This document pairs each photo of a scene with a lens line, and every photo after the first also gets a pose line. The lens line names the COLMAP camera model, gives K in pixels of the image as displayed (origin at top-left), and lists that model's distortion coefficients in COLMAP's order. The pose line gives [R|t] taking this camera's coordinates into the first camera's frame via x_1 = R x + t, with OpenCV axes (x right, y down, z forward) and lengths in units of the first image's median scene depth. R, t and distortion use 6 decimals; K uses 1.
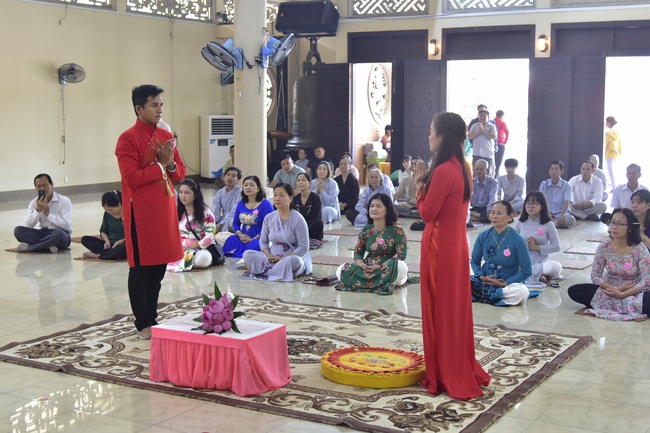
lens RADIAL K [[949.1, 0, 338.8], [0, 949.1, 207.1], [0, 0, 1]] dist [-0.039117, 0.000000]
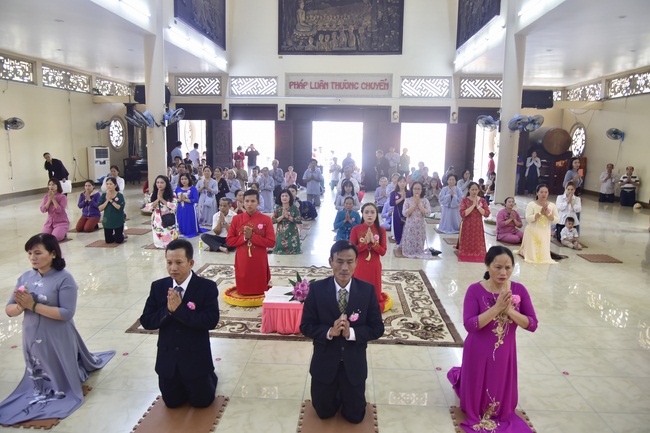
lens RADIAL K [[441.8, 0, 324.5], [0, 441.8, 216.8], [0, 0, 1]] dist [-0.041605, 0.006824]
pose [[0.894939, -0.066302, 0.441235, -0.140478], [0.030613, 0.995692, 0.087526, -0.029628], [-0.445137, -0.064822, 0.893113, 0.081766]]
